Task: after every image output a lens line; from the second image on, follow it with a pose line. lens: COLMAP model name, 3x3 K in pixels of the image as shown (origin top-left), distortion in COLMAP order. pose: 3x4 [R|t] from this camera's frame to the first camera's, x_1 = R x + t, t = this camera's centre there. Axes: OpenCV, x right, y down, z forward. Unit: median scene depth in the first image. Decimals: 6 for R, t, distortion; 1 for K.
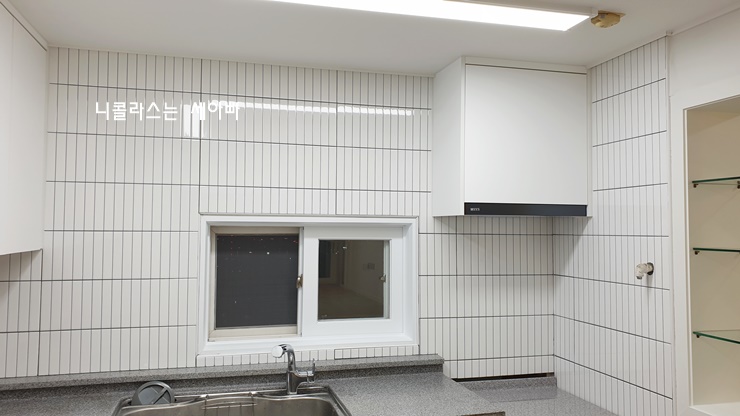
lens RADIAL K [[605.2, 0, 366.9], [0, 605.2, 206.6], [0, 0, 1]] dist [0.114827, -0.002926]
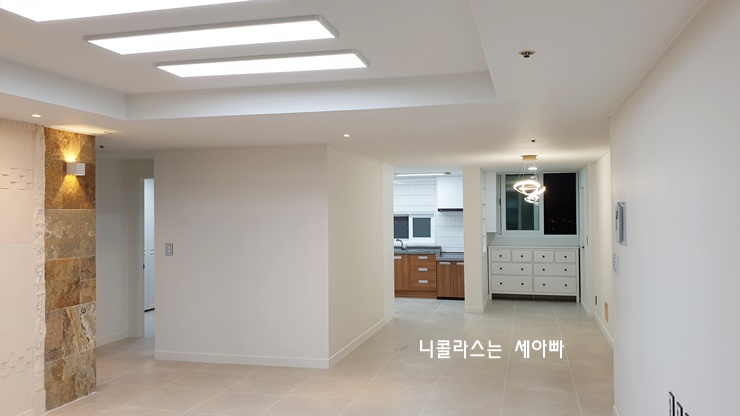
lens RADIAL K [[605.2, 0, 366.9], [0, 605.2, 206.6], [0, 0, 1]] dist [0.114827, -0.002926]
pose [[0.872425, -0.019363, -0.488364, 1.659053], [0.034714, 0.999146, 0.022397, -0.121144], [0.487513, -0.036493, 0.872353, -2.721373]]
